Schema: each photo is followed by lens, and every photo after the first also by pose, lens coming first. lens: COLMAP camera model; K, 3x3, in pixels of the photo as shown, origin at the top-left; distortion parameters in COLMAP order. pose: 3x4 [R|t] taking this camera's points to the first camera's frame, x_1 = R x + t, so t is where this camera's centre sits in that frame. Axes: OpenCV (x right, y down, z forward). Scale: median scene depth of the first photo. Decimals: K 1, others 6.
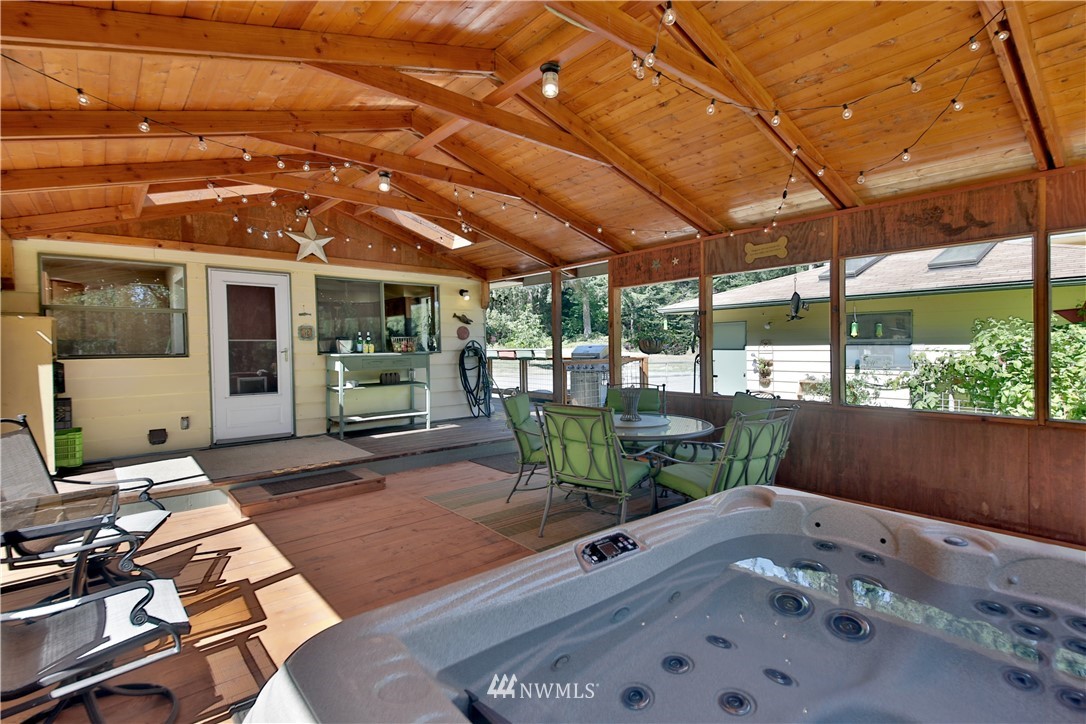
lens RADIAL K [[515.5, 0, 543.0], [0, 515.5, 362.0], [0, 0, 1]] dist [0.049466, -0.030249]
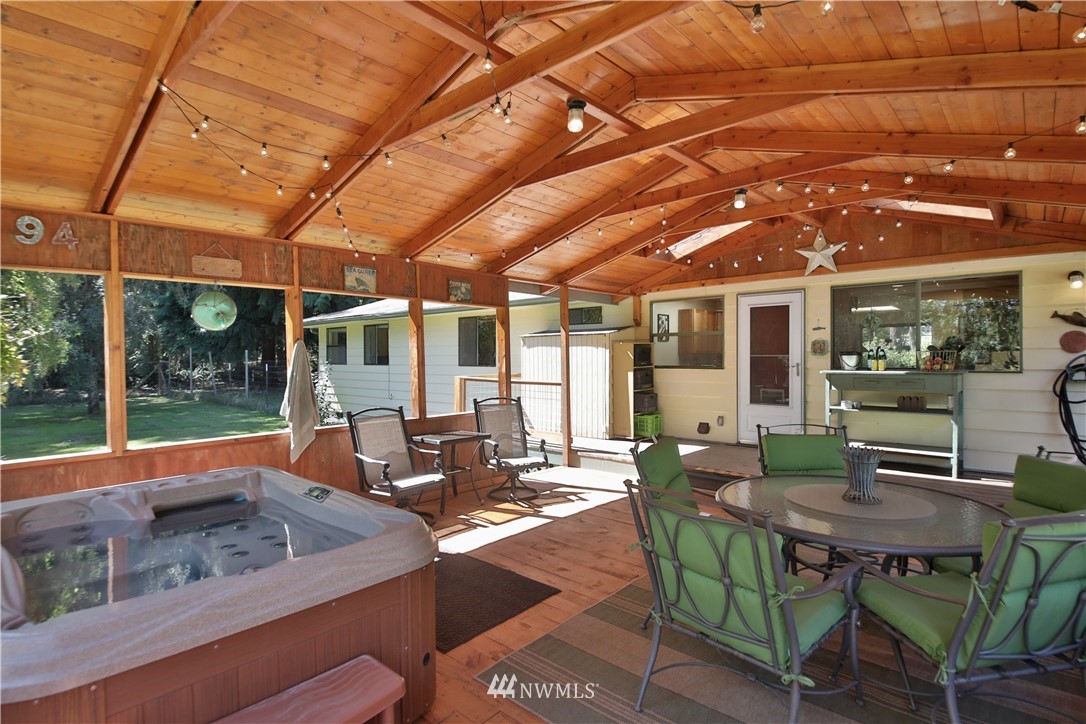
lens RADIAL K [[535.8, 0, 543.0], [0, 535.8, 362.0], [0, 0, 1]] dist [-0.000767, -0.000281]
pose [[0.123145, 0.019762, -0.992192, 0.505997], [-0.029343, 0.999437, 0.016265, -0.031669], [0.991955, 0.027111, 0.123656, 0.385090]]
